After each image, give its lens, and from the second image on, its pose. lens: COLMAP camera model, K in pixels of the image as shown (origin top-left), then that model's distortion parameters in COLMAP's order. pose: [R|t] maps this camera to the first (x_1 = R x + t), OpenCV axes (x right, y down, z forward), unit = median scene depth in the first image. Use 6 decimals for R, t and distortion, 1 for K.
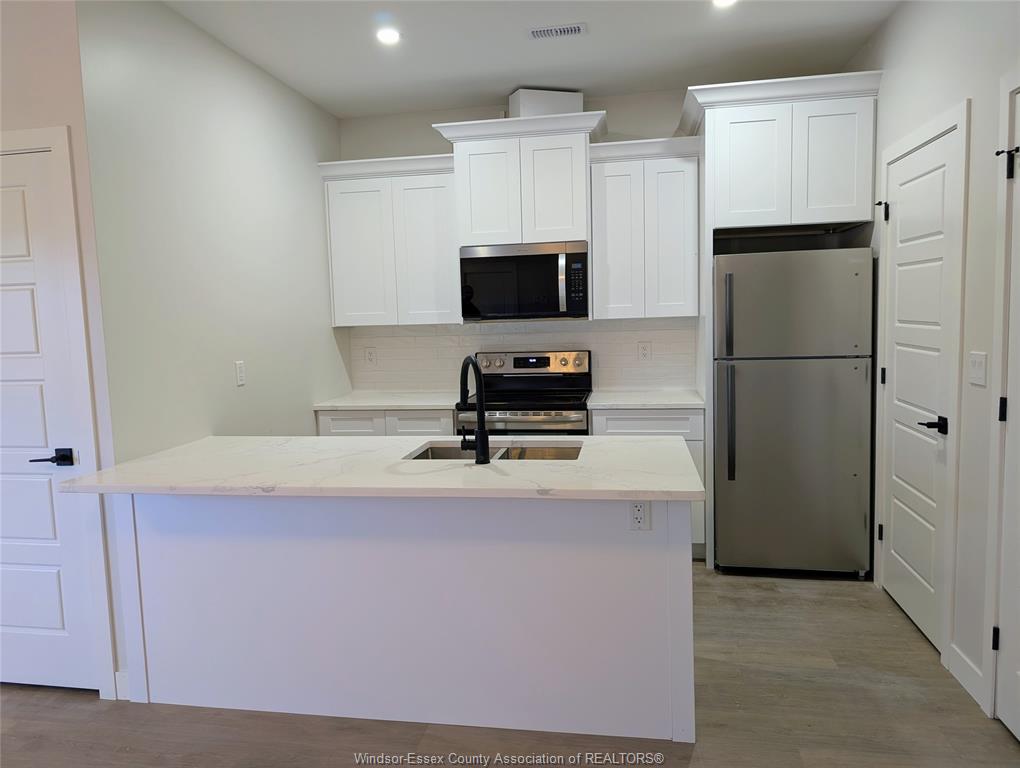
lens RADIAL K [[732.7, 0, 499.0], [0, 732.7, 384.2], [0, 0, 1]] dist [0.008614, -0.002344]
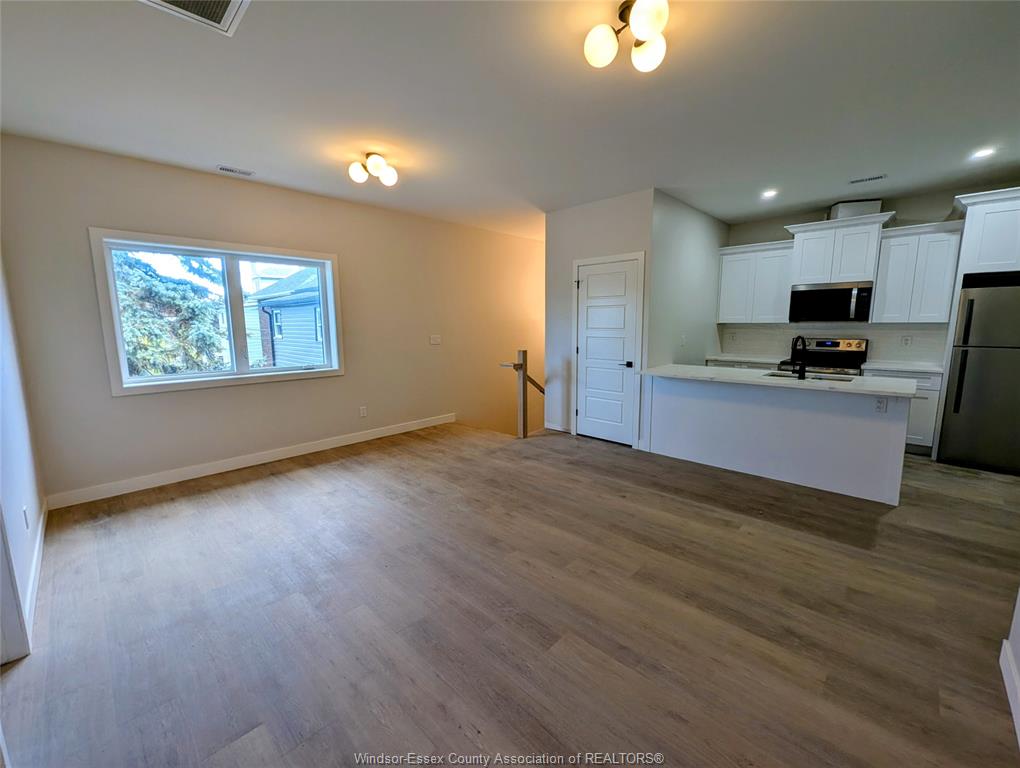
lens RADIAL K [[422.8, 0, 511.8], [0, 422.8, 383.7], [0, 0, 1]] dist [0.000822, -0.000156]
pose [[0.832313, 0.104567, -0.544354, -0.035499], [-0.071185, 0.994077, 0.082115, 0.046923], [0.549716, -0.029595, 0.834827, -0.449162]]
